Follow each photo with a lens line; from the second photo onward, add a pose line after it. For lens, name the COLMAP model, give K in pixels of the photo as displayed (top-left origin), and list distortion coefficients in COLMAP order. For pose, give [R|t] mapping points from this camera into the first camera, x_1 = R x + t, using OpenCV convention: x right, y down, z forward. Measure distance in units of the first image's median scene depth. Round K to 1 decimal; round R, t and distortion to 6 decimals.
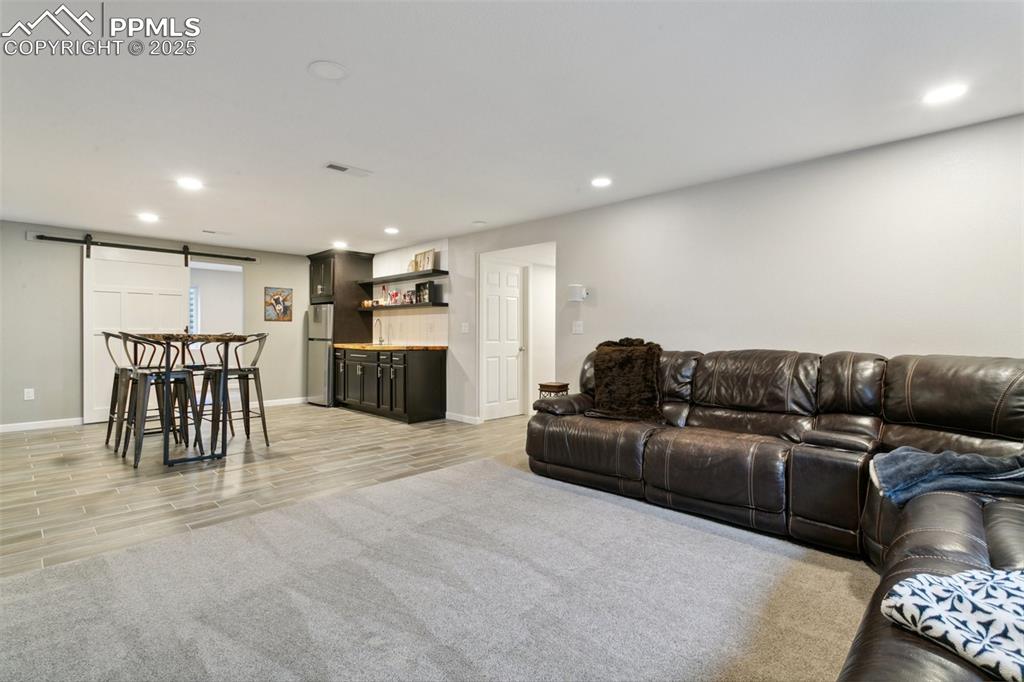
lens RADIAL K [[485.8, 0, 508.6], [0, 485.8, 333.2], [0, 0, 1]] dist [0.001383, -0.001065]
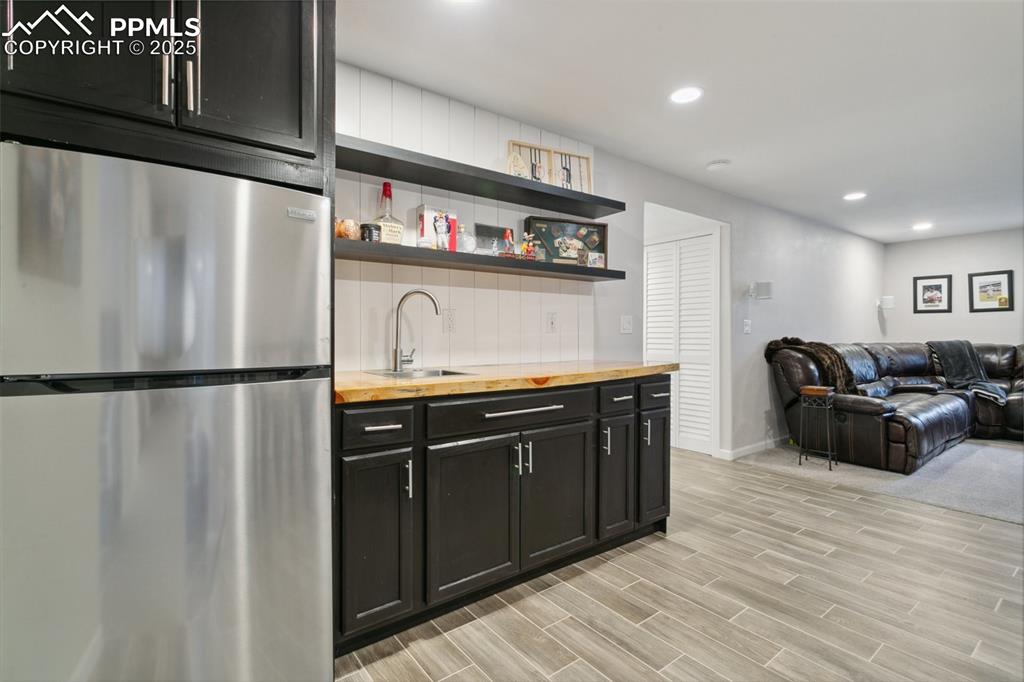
lens RADIAL K [[485.8, 0, 495.3], [0, 485.8, 335.4], [0, 0, 1]] dist [0.001383, -0.001065]
pose [[0.156898, -0.019716, 0.987418, -0.906424], [-0.006723, 0.999756, 0.021031, -0.011535], [-0.987592, -0.009938, 0.156727, 1.438571]]
